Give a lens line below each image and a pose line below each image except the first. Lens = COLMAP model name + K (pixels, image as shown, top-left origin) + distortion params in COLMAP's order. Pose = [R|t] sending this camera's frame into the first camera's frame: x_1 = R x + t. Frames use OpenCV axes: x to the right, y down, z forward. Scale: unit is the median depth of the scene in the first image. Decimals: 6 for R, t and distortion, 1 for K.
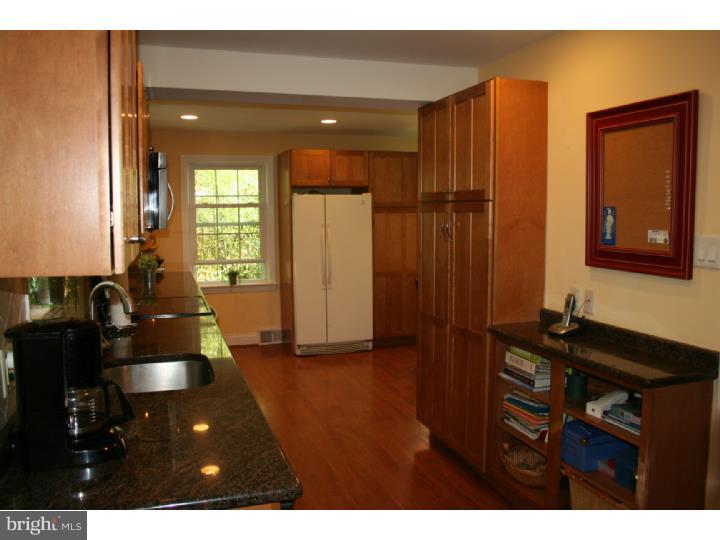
lens RADIAL K [[637.4, 0, 360.0], [0, 637.4, 270.0], [0, 0, 1]] dist [-0.066063, -0.000962]
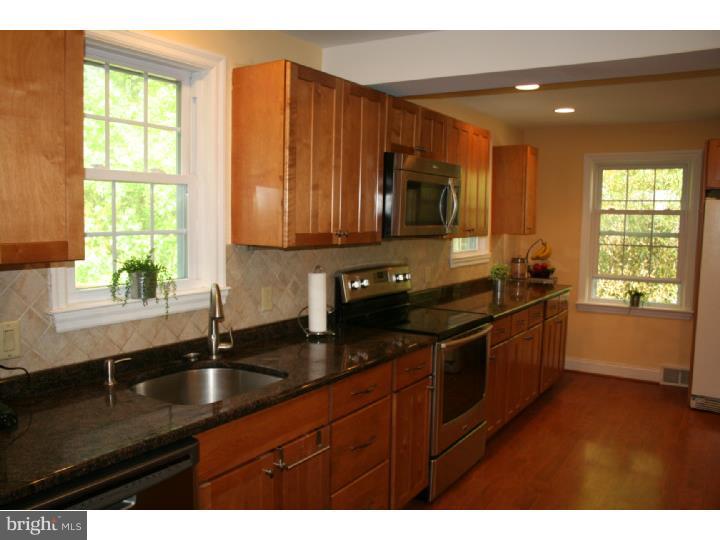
lens RADIAL K [[637.4, 0, 360.0], [0, 637.4, 270.0], [0, 0, 1]] dist [-0.066063, -0.000962]
pose [[0.651926, 0.087787, -0.753184, 0.185685], [-0.090416, 0.995189, 0.037733, -0.023491], [0.752873, 0.043501, 0.656727, 0.181256]]
